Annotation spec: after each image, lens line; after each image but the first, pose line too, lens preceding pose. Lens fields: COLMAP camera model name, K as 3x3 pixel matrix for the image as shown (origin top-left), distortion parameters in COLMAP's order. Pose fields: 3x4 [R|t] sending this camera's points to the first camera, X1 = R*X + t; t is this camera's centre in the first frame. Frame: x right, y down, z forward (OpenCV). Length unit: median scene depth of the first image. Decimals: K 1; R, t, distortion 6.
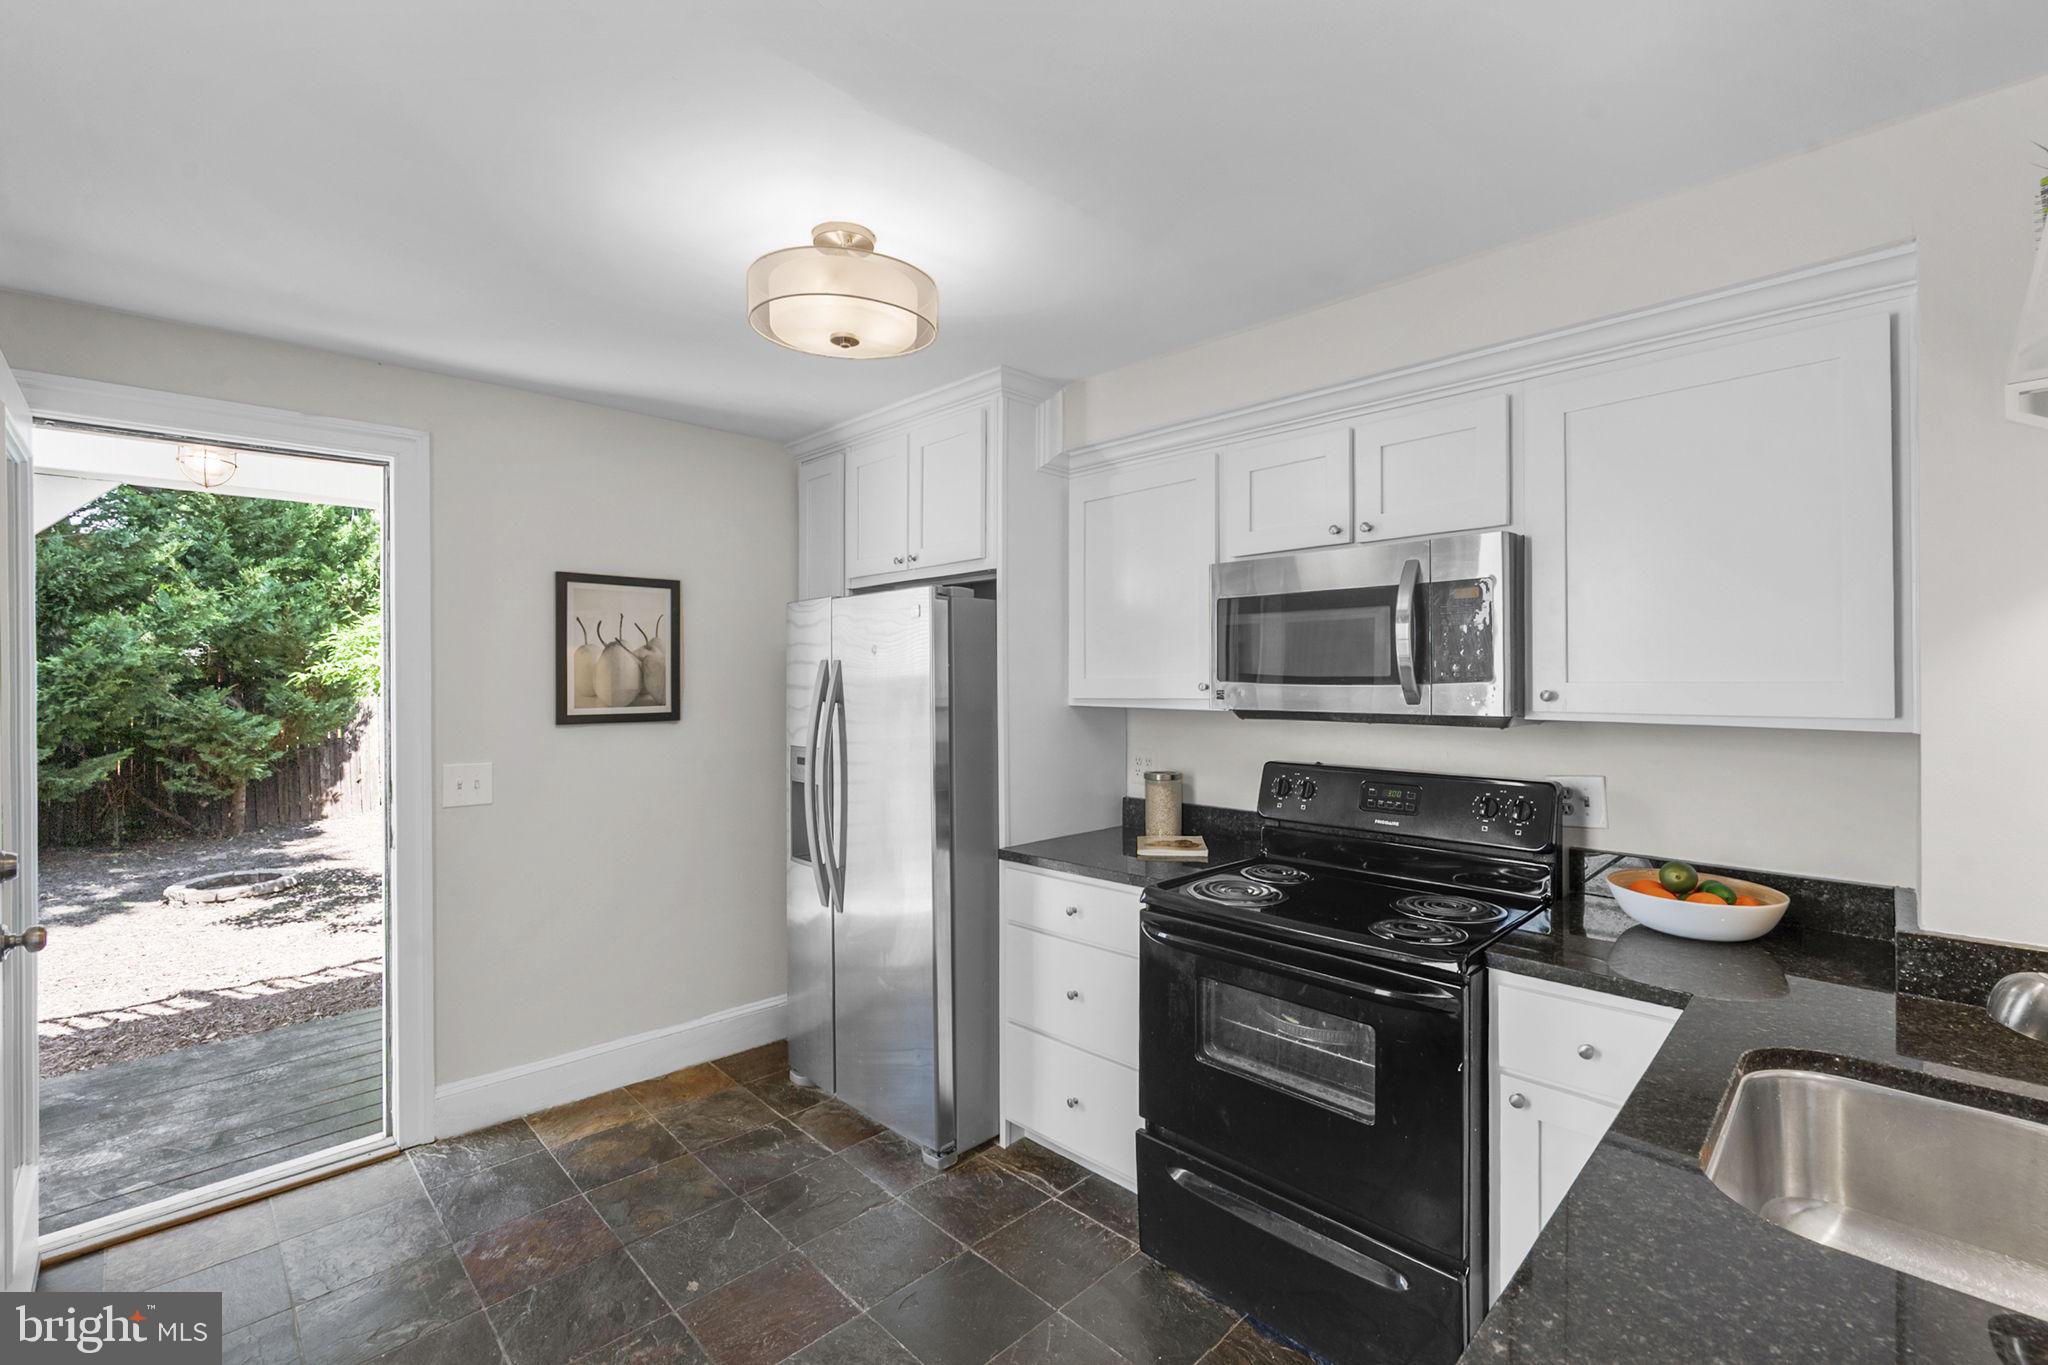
lens RADIAL K [[874.3, 0, 979.7], [0, 874.3, 674.3], [0, 0, 1]] dist [0.025661, 0.000161]
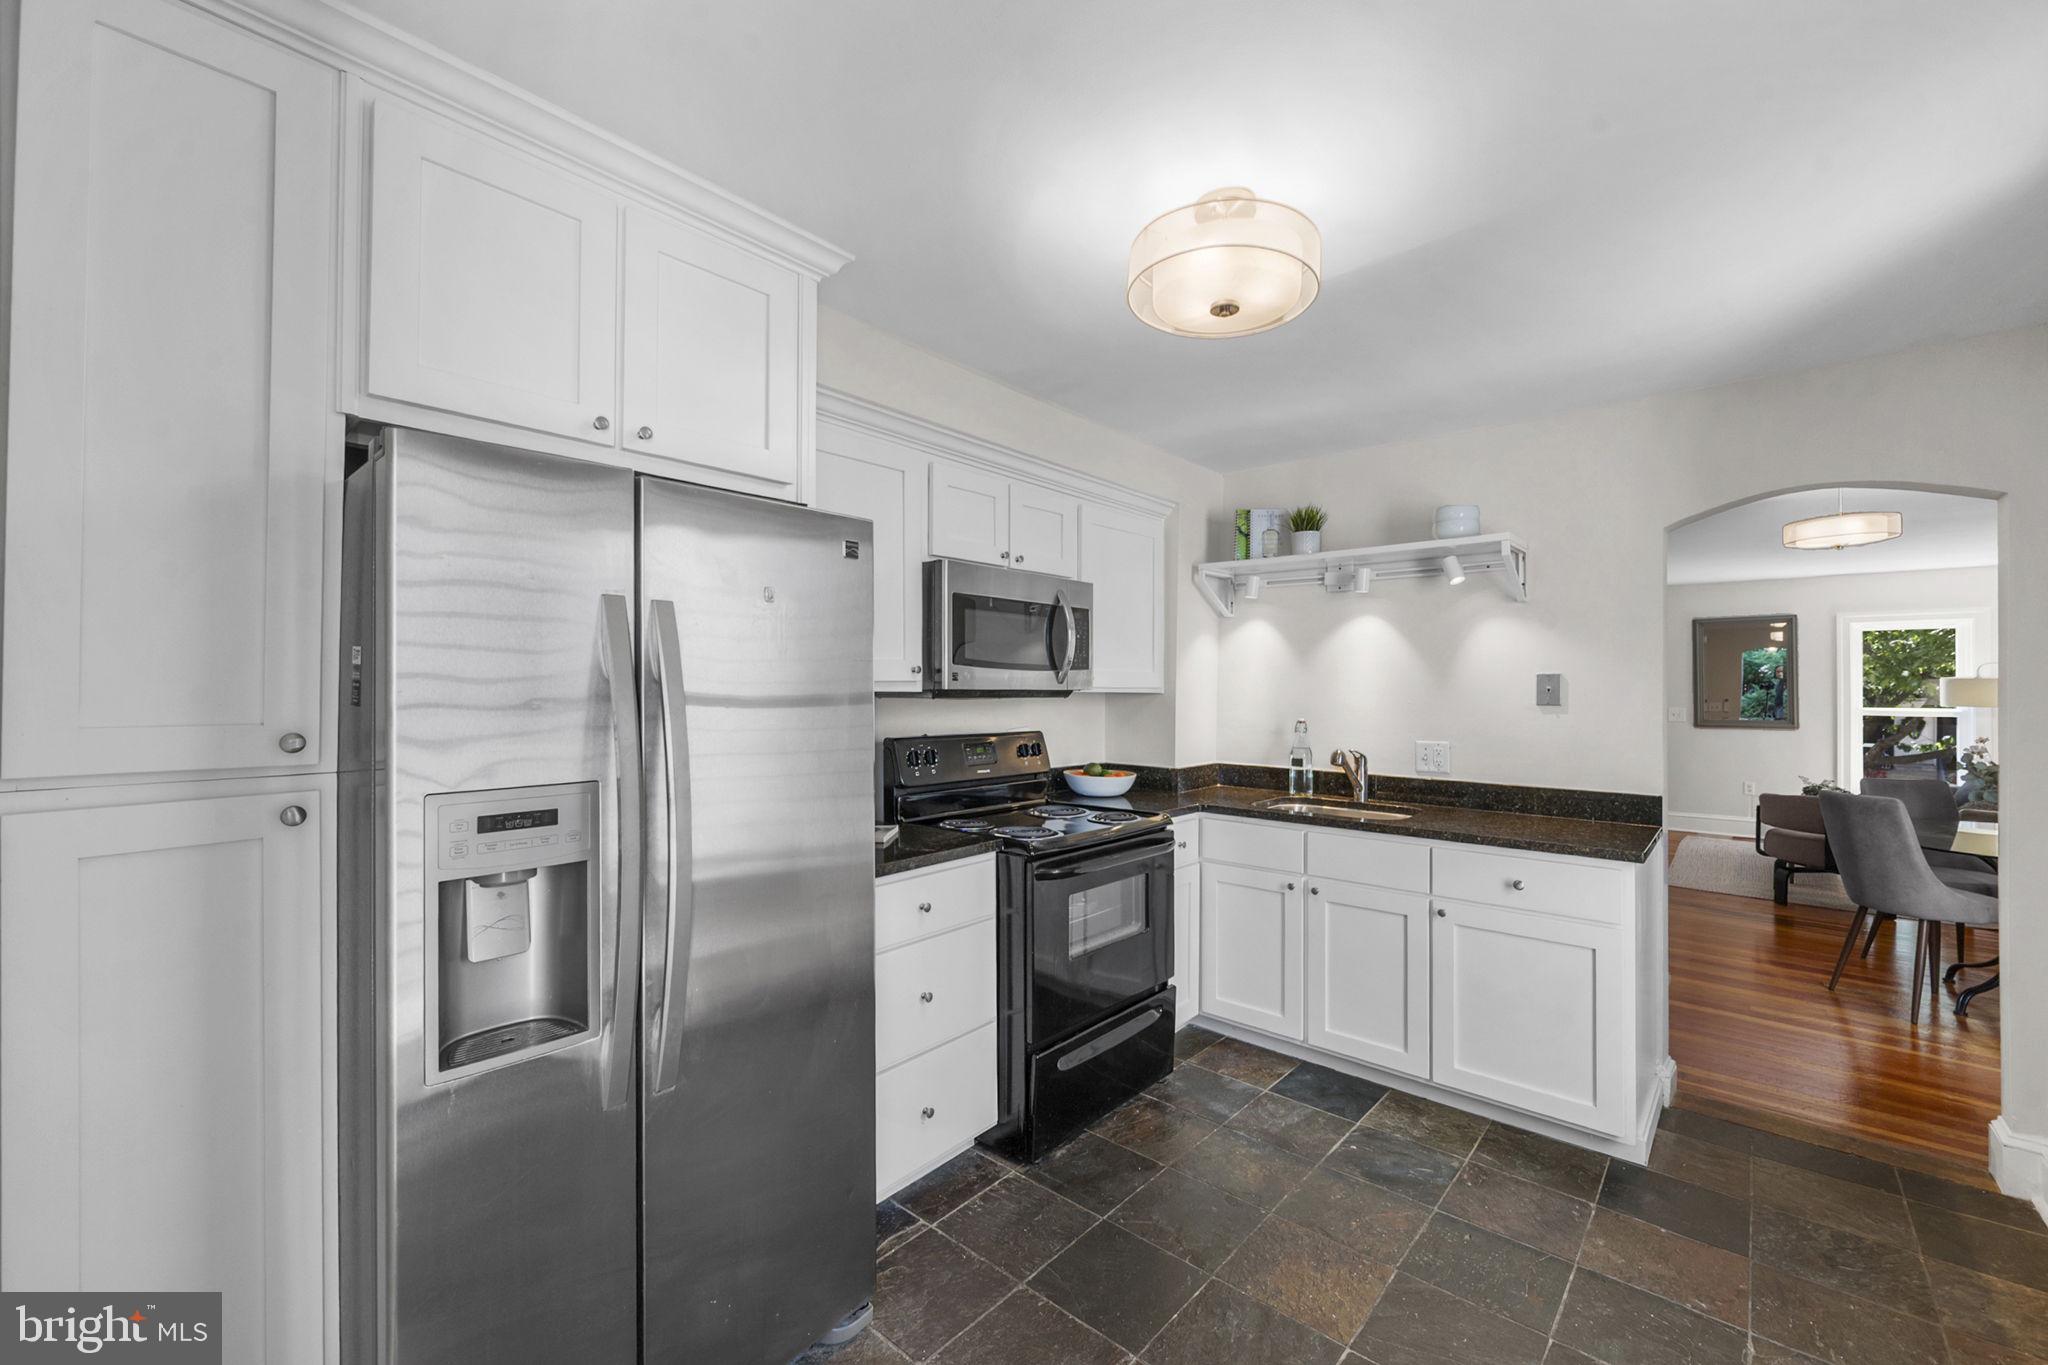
lens RADIAL K [[844.4, 0, 1022.5], [0, 844.4, 691.7], [0, 0, 1]] dist [0.021530, -0.000106]
pose [[-0.087564, -0.000453, 0.996159, -0.842049], [0.002477, 0.999997, 0.000673, 0.043509], [-0.996156, 0.002526, -0.087563, 1.033178]]
